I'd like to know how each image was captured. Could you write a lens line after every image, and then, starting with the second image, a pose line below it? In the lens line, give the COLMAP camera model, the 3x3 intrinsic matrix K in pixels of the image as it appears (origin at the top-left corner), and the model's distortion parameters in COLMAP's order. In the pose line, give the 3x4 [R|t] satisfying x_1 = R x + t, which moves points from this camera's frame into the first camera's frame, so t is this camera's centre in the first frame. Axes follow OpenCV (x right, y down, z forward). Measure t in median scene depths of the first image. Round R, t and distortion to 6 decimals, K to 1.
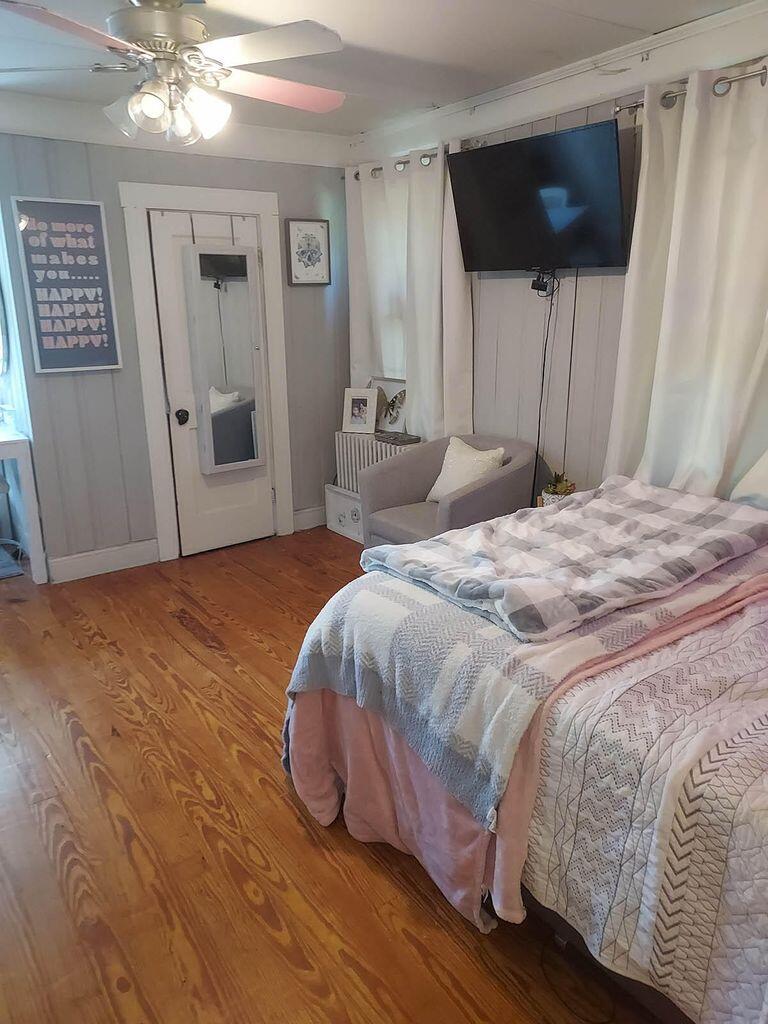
lens RADIAL K [[736.5, 0, 390.0], [0, 736.5, 512.5], [0, 0, 1]] dist [0.058353, -0.035261]
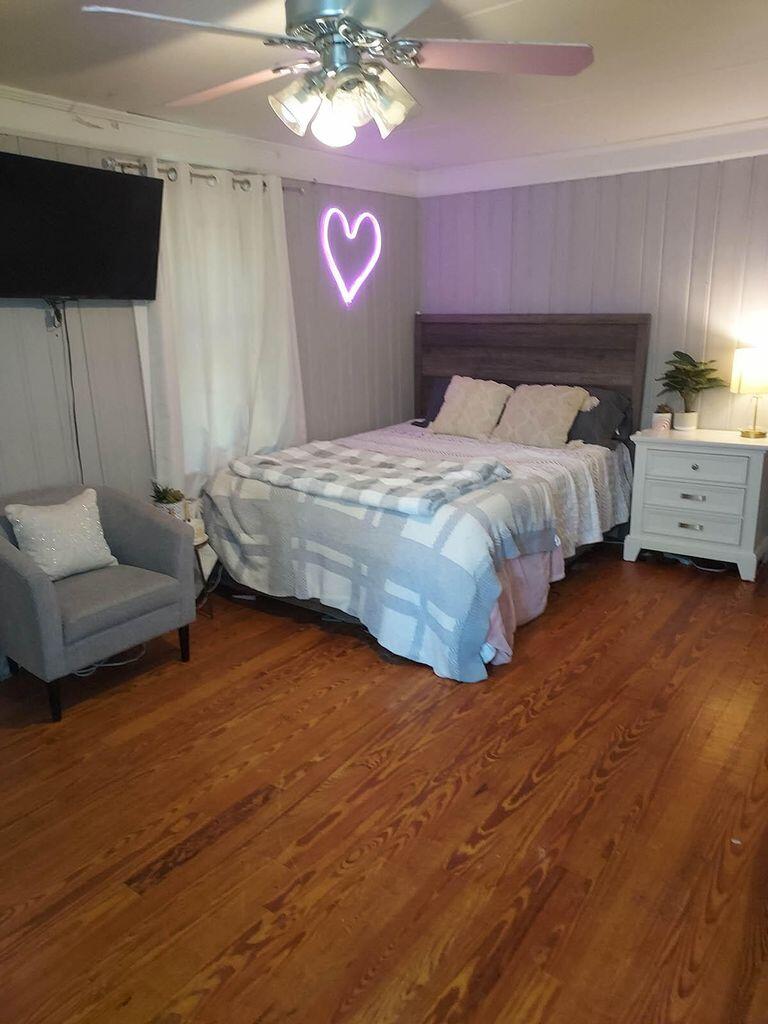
lens RADIAL K [[736.5, 0, 367.6], [0, 736.5, 503.7], [0, 0, 1]] dist [0.058353, -0.035261]
pose [[-0.273189, -0.224051, 0.935505, -0.954316], [0.302220, 0.903267, 0.304585, -0.290374], [-0.913253, 0.365938, -0.179050, 1.012053]]
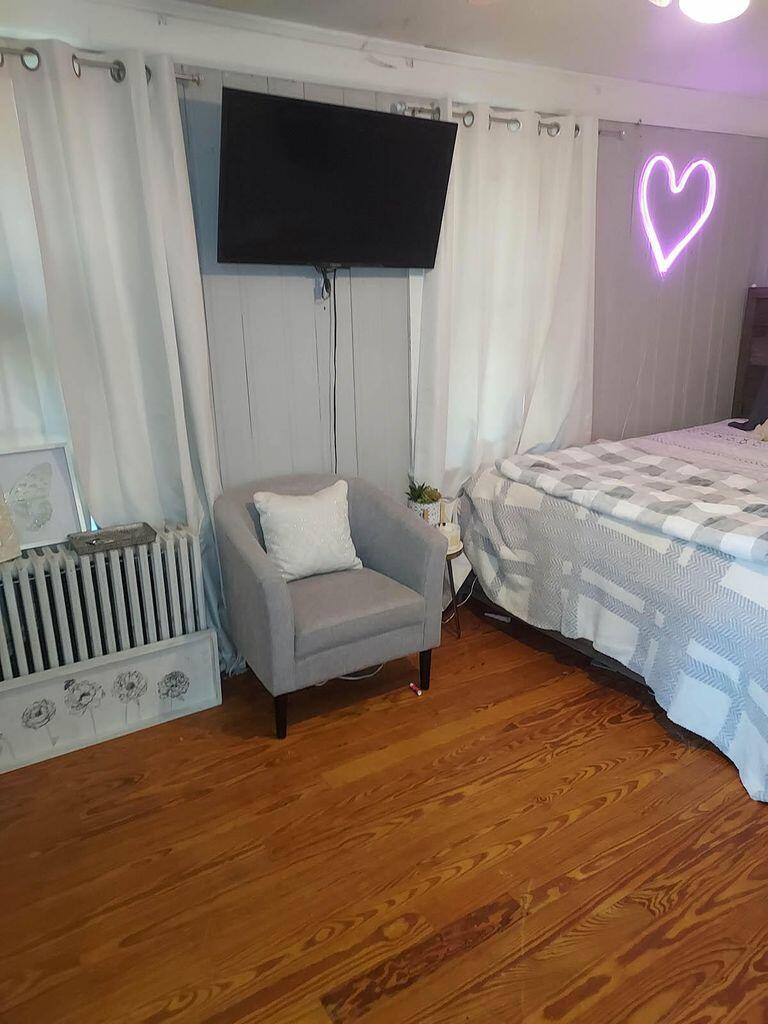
lens RADIAL K [[736.5, 0, 368.4], [0, 736.5, 504.9], [0, 0, 1]] dist [0.058353, -0.035261]
pose [[0.081489, -0.261339, 0.961801, -0.760907], [0.298936, 0.926990, 0.226553, -0.281567], [-0.950787, 0.269056, 0.153663, 1.006306]]
